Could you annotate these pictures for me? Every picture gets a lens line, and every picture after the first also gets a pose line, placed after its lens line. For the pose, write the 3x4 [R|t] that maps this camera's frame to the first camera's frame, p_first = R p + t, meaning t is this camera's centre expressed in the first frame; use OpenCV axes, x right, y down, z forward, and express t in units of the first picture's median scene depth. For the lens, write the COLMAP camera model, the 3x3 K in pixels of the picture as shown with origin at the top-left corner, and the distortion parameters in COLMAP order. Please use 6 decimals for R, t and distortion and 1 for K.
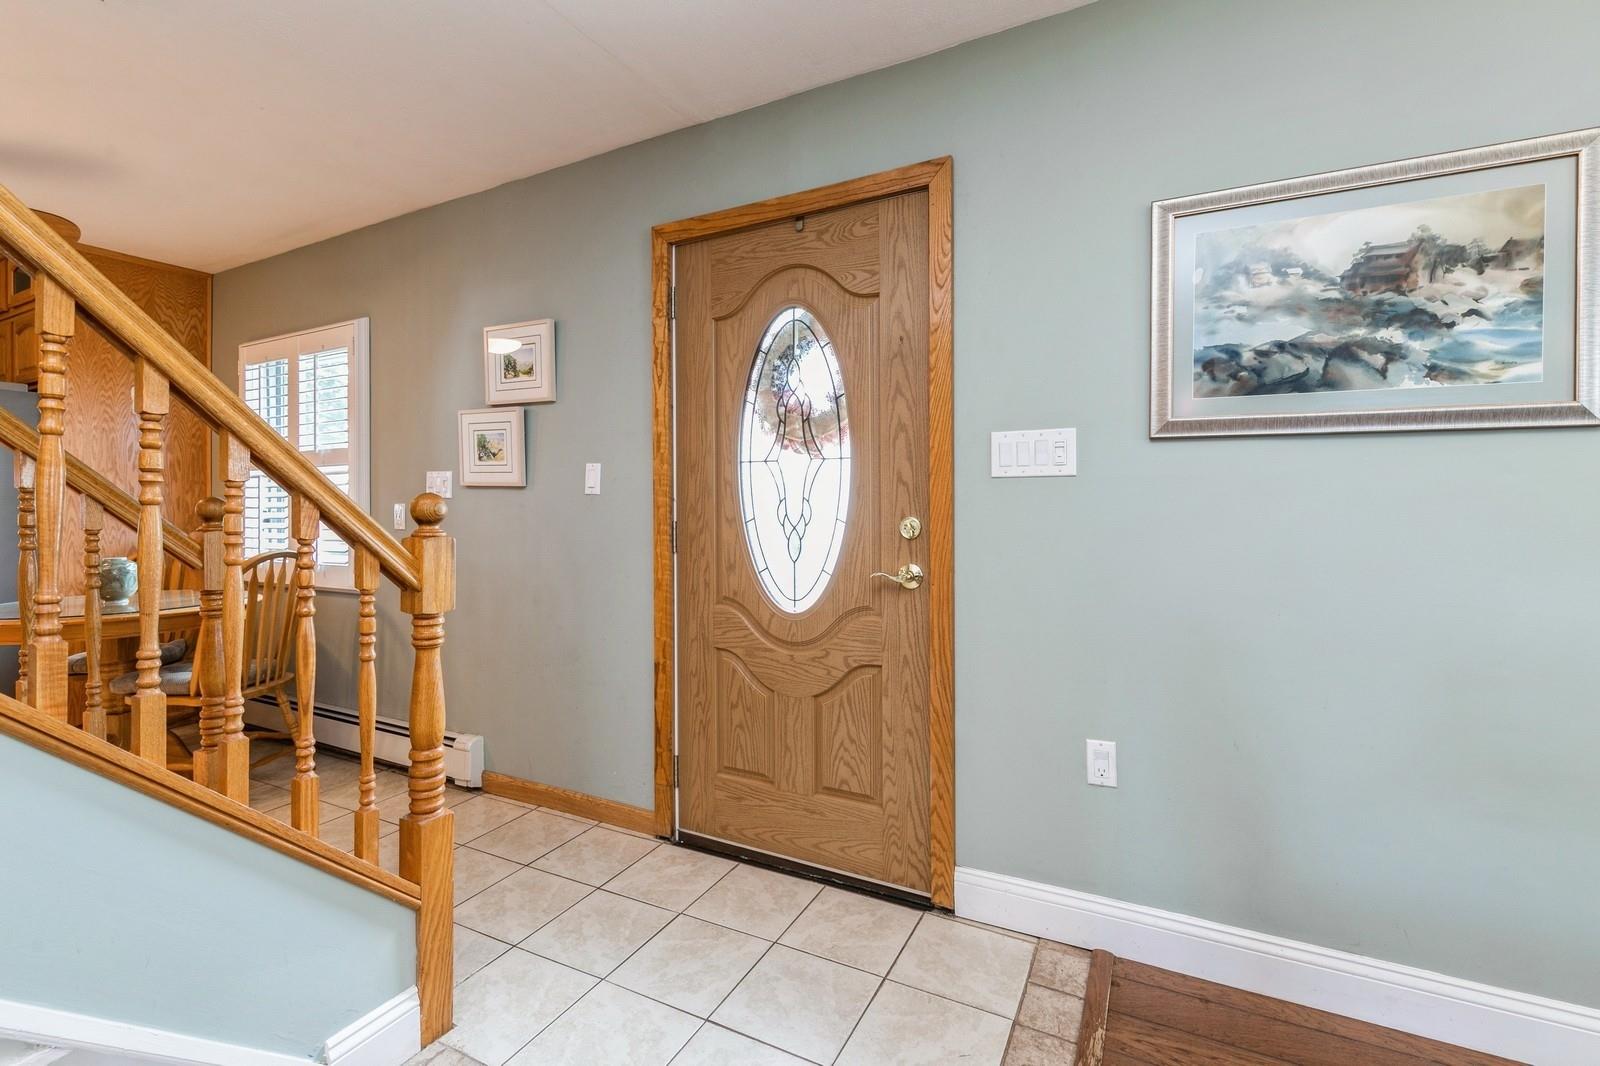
lens RADIAL K [[711.8, 0, 808.0], [0, 711.8, 494.3], [0, 0, 1]] dist [-0.001359, 0.000880]
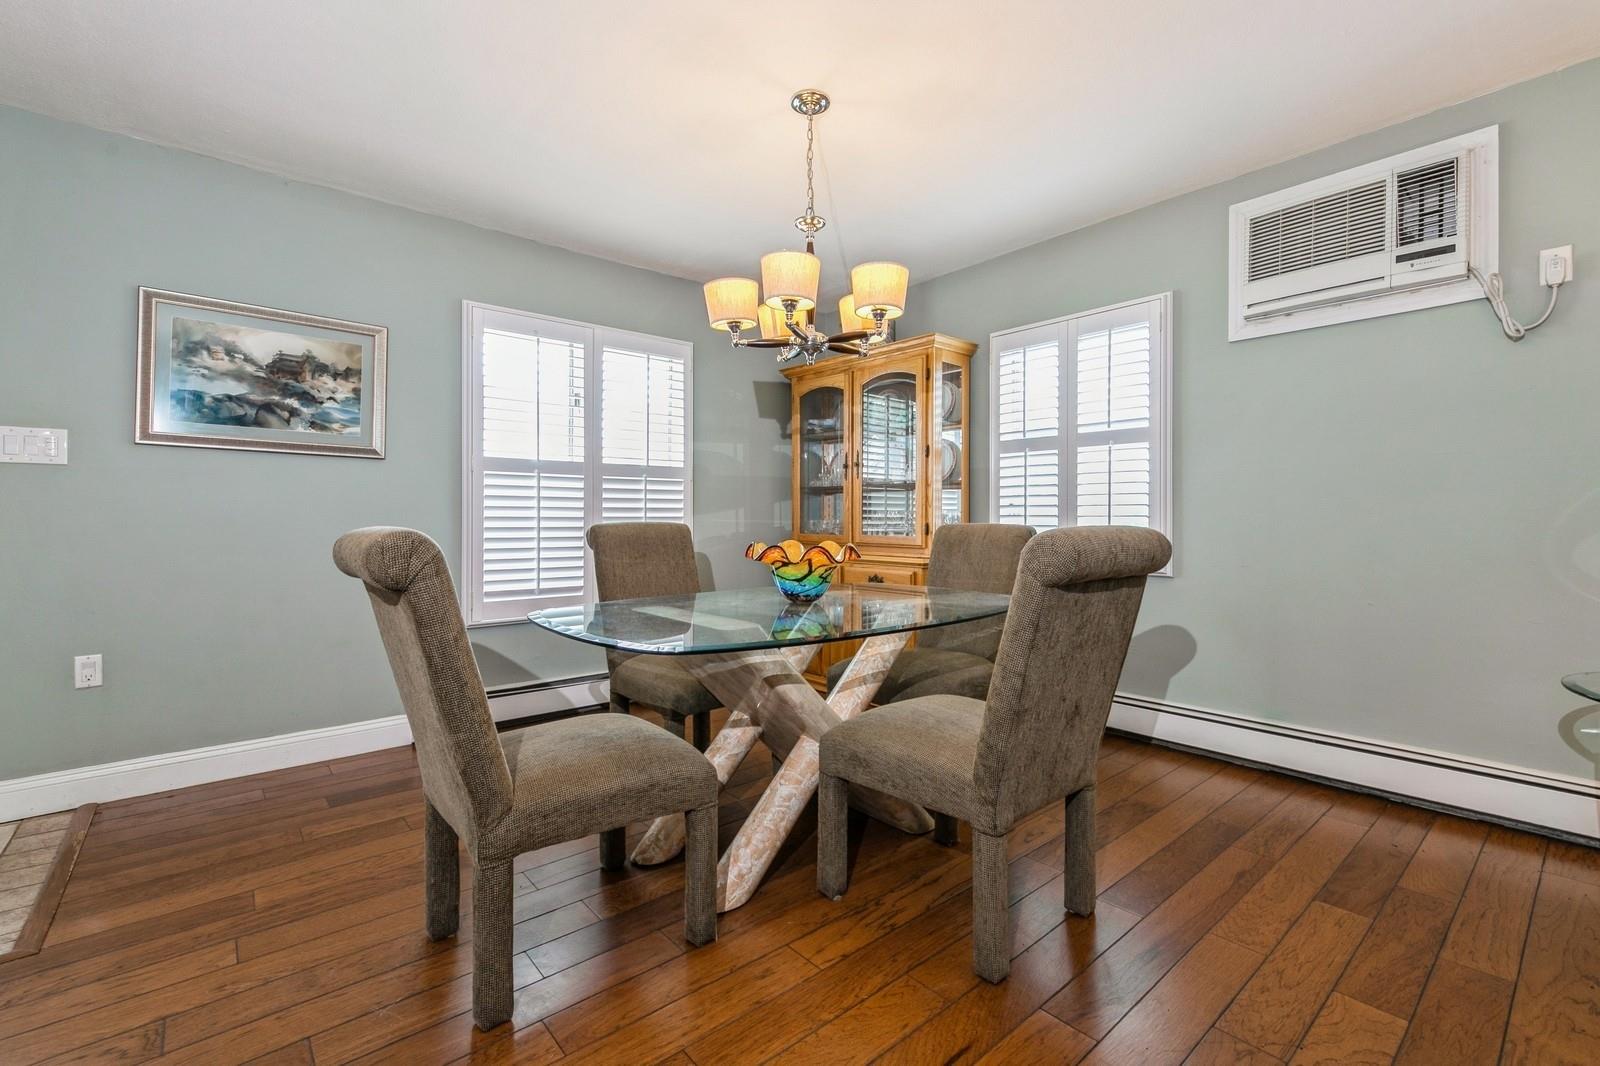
lens RADIAL K [[711.8, 0, 812.2], [0, 711.8, 522.3], [0, 0, 1]] dist [-0.001359, 0.000880]
pose [[0.382363, 0.010000, 0.923958, -0.385796], [-0.007326, 0.999943, -0.007791, 0.096746], [-0.923983, -0.003790, 0.382415, -0.967184]]
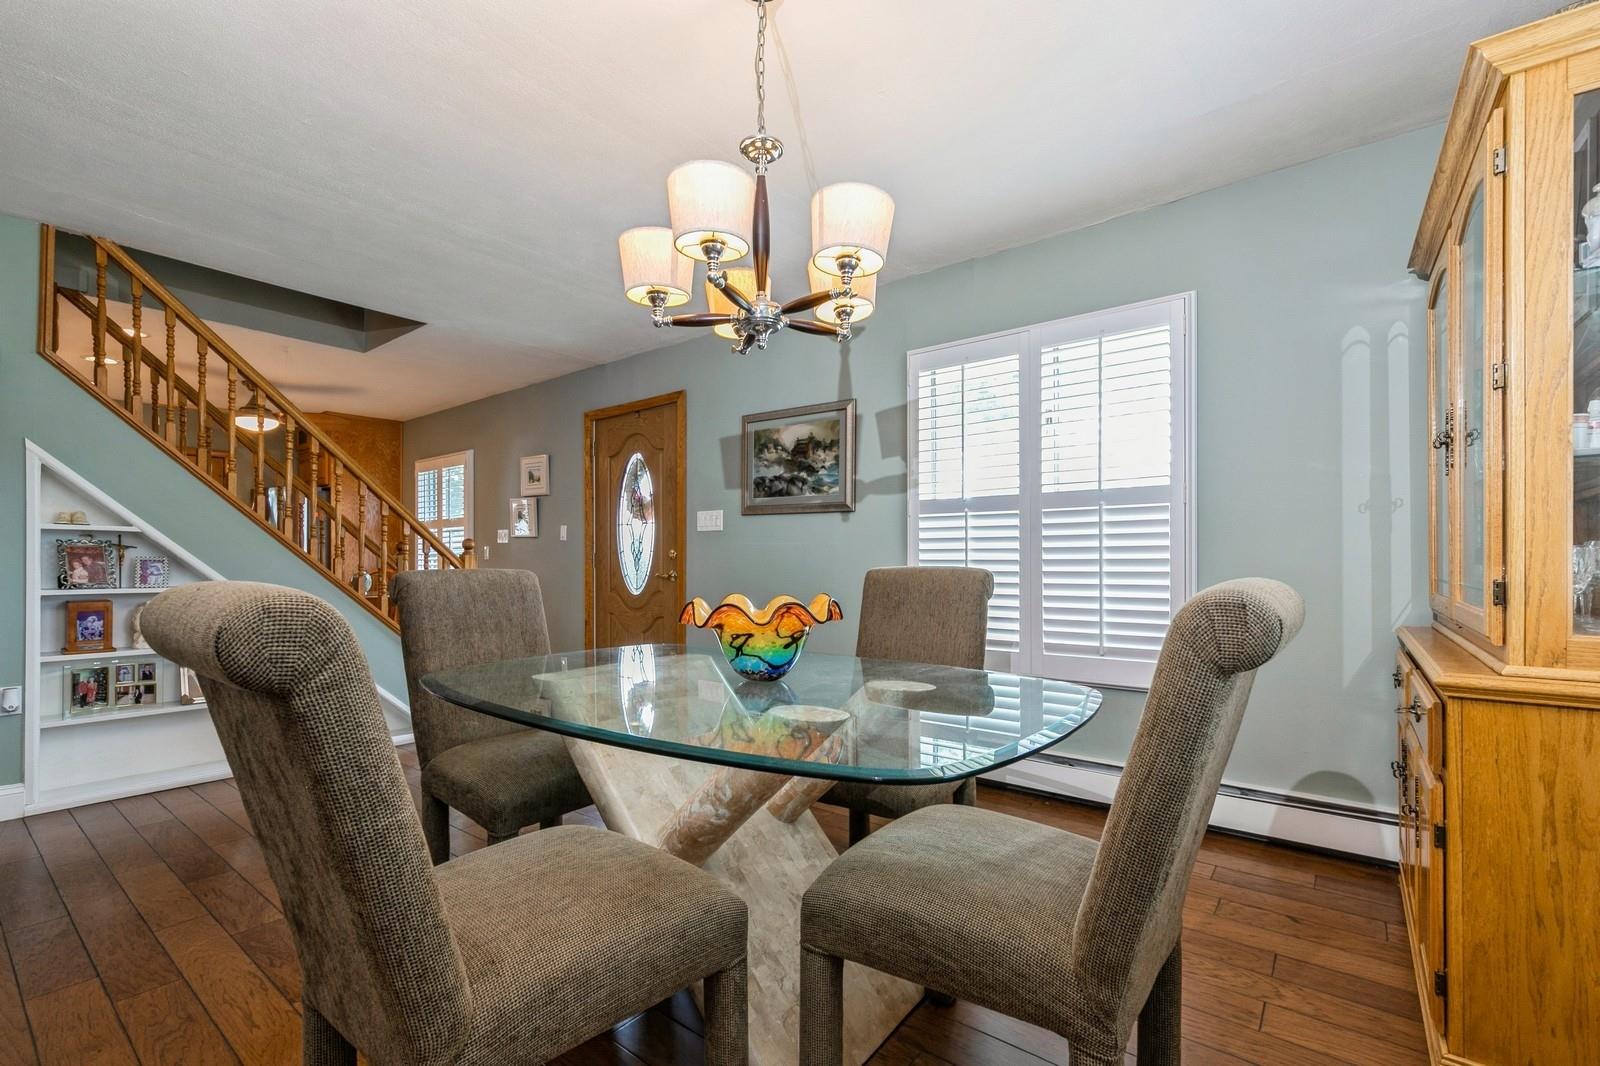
lens RADIAL K [[711.8, 0, 788.2], [0, 711.8, 538.7], [0, 0, 1]] dist [-0.001359, 0.000880]
pose [[0.978668, -0.005608, -0.205373, 1.221785], [0.003943, 0.999956, -0.008515, 0.024648], [0.205411, 0.007524, 0.978647, -1.419323]]
